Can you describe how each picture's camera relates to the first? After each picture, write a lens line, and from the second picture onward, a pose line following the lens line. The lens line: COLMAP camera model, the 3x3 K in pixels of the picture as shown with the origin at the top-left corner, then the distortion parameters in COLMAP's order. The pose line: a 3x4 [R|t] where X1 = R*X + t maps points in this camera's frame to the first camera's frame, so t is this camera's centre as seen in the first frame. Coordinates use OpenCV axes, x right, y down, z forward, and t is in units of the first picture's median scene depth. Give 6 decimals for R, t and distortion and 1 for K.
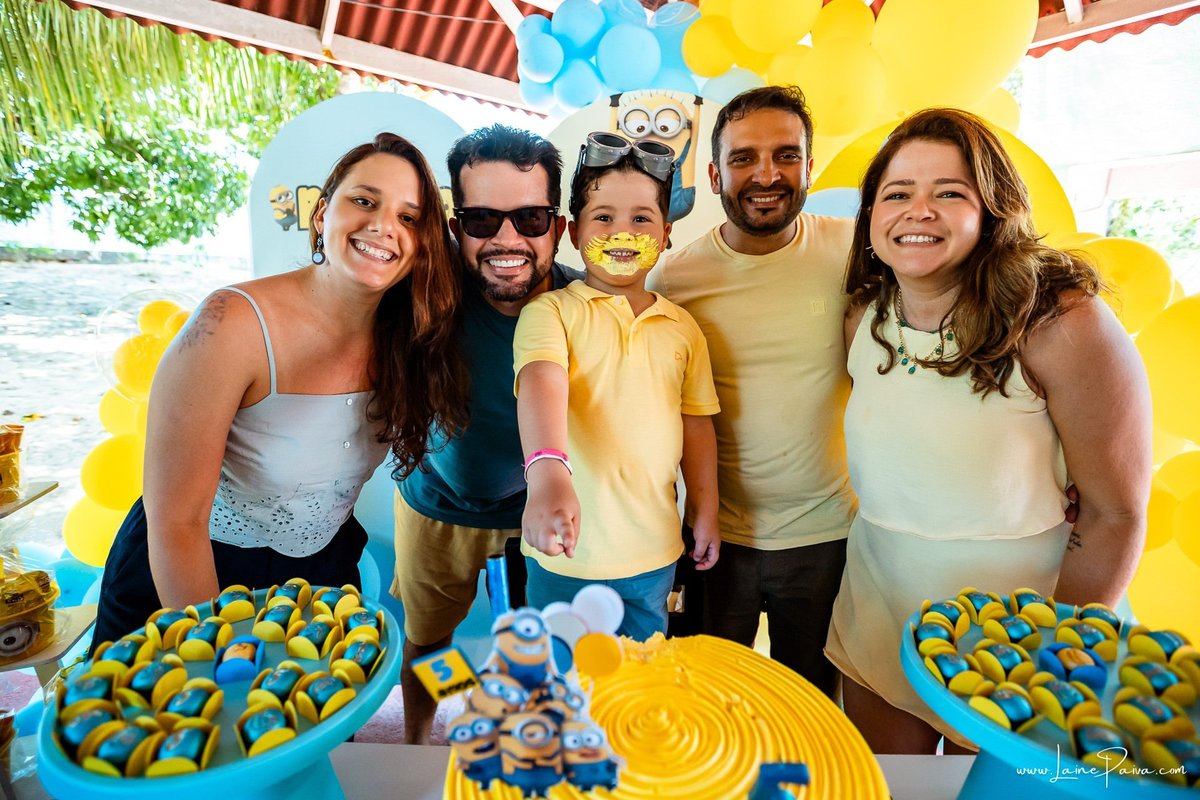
lens RADIAL K [[580.0, 0, 597.6], [0, 580.0, 363.8], [0, 0, 1]] dist [-0.059876, 0.022132]
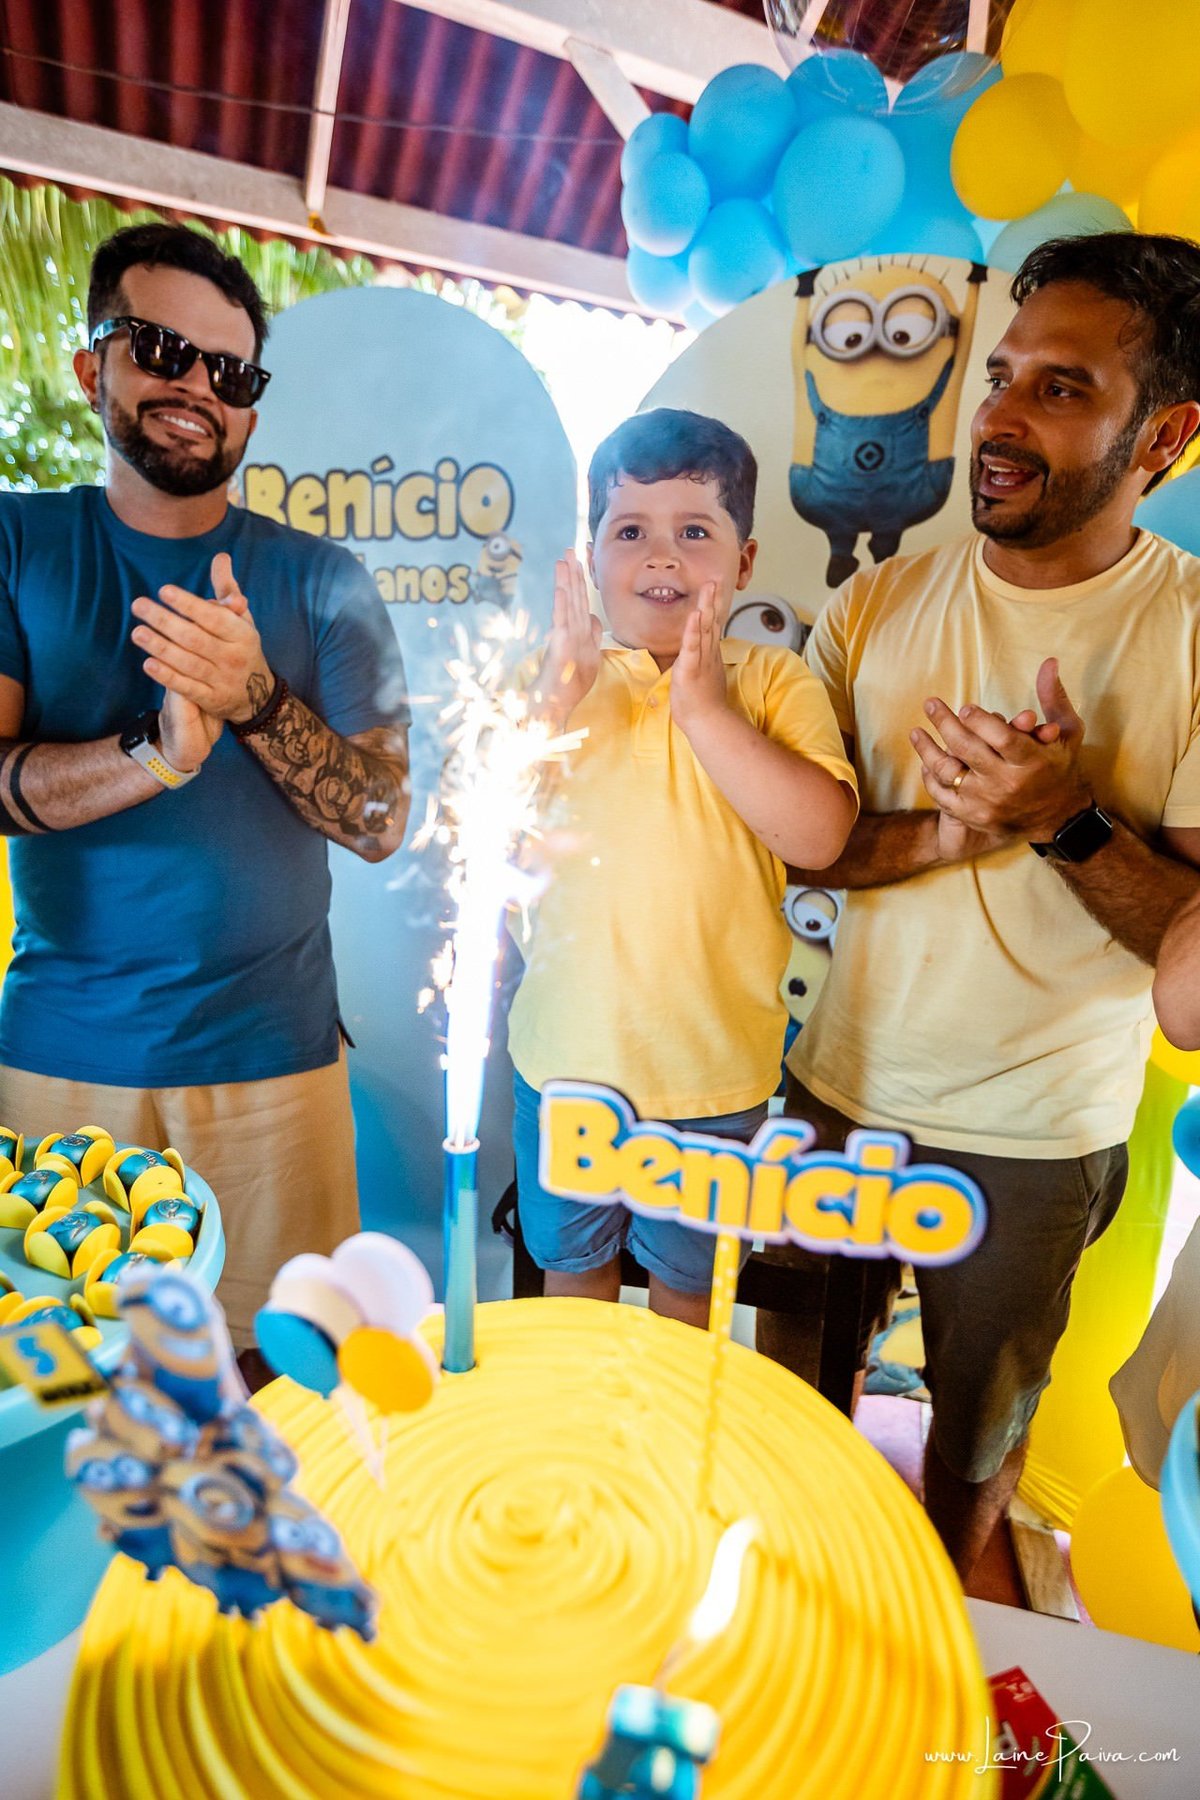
lens RADIAL K [[985.6, 0, 592.3], [0, 985.6, 904.5], [0, 0, 1]] dist [-0.044523, 0.030983]
pose [[0.973793, 0.079230, -0.213189, 0.199769], [-0.055492, 0.991800, 0.115123, 0.003783], [0.220562, -0.100275, 0.970205, 0.164174]]
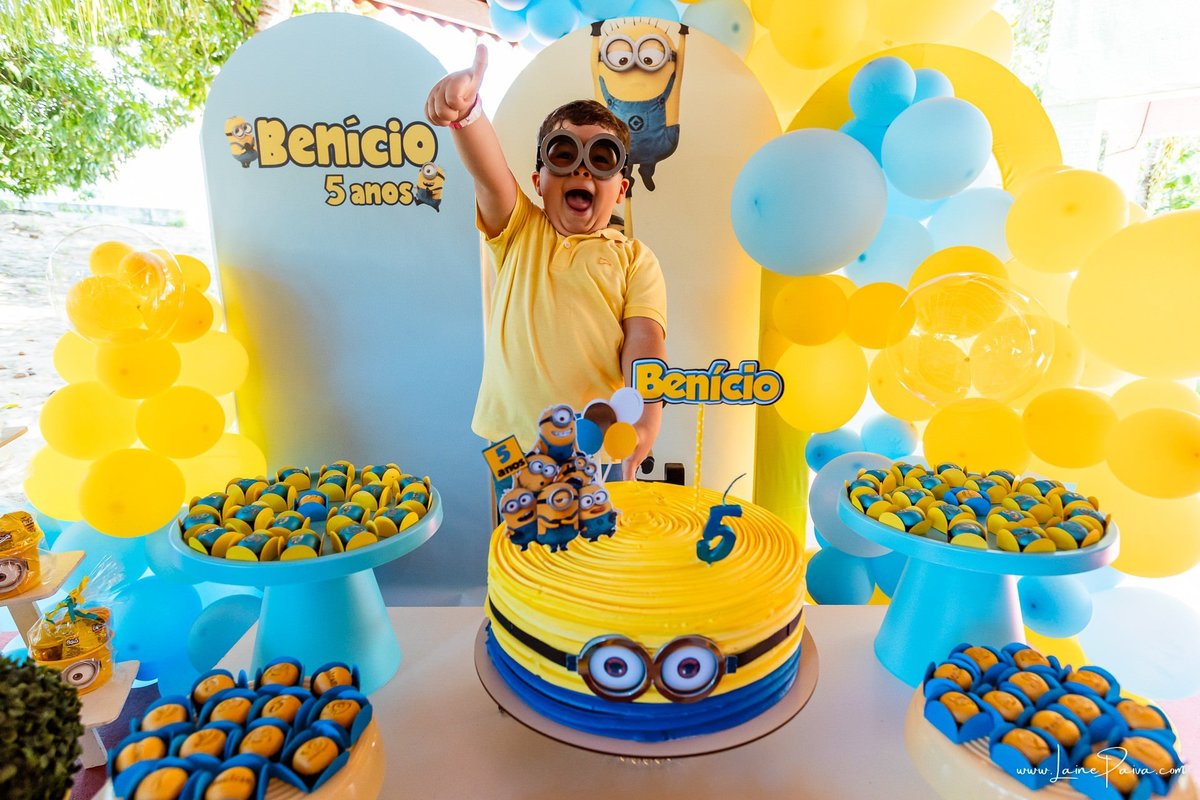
lens RADIAL K [[654.1, 0, 598.7], [0, 654.1, 396.1], [0, 0, 1]] dist [0.003545, -0.000247]
pose [[0.999173, -0.009318, 0.039577, -0.038688], [0.005758, 0.996003, 0.089130, 0.134357], [-0.040249, -0.088828, 0.995233, -0.362361]]
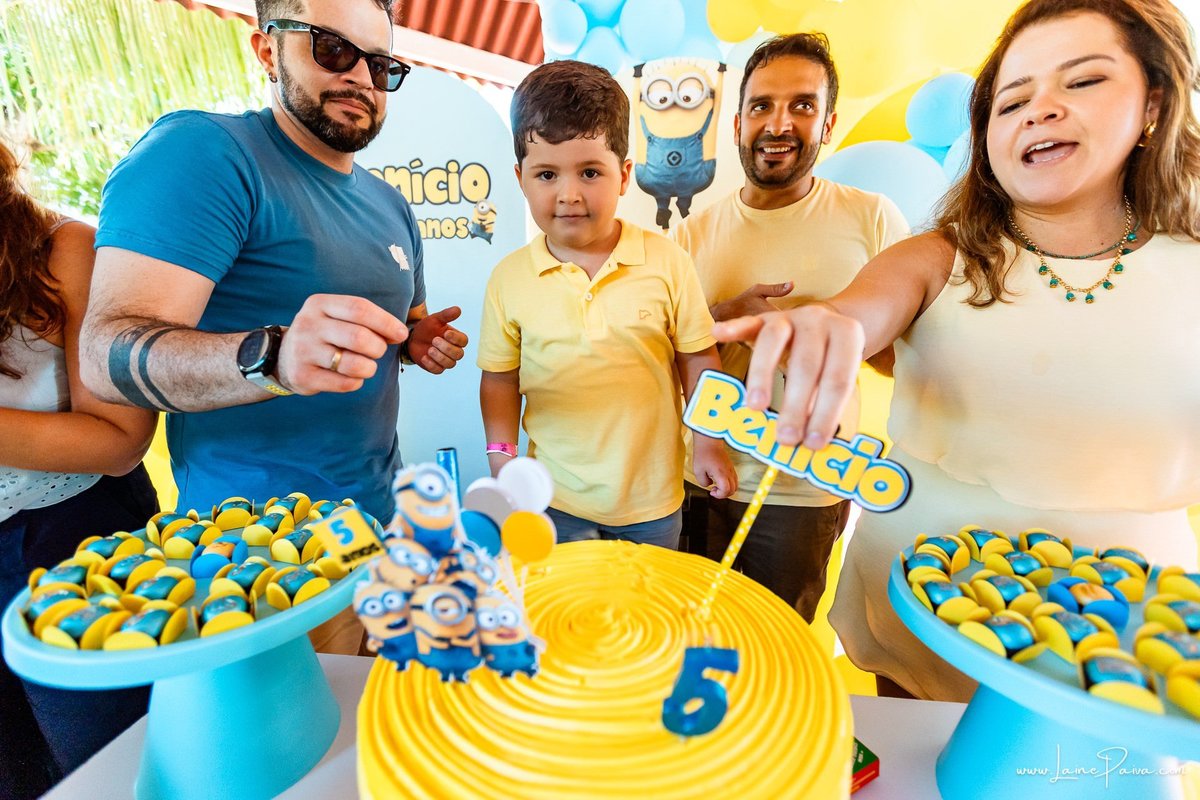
lens RADIAL K [[526.5, 0, 600.2], [0, 526.5, 396.5], [0, 0, 1]] dist [0.001223, 0.000180]
pose [[0.997204, 0.015676, -0.073068, 0.110337], [-0.010942, 0.997842, 0.064747, 0.140614], [0.073925, -0.063767, 0.995223, 0.105743]]
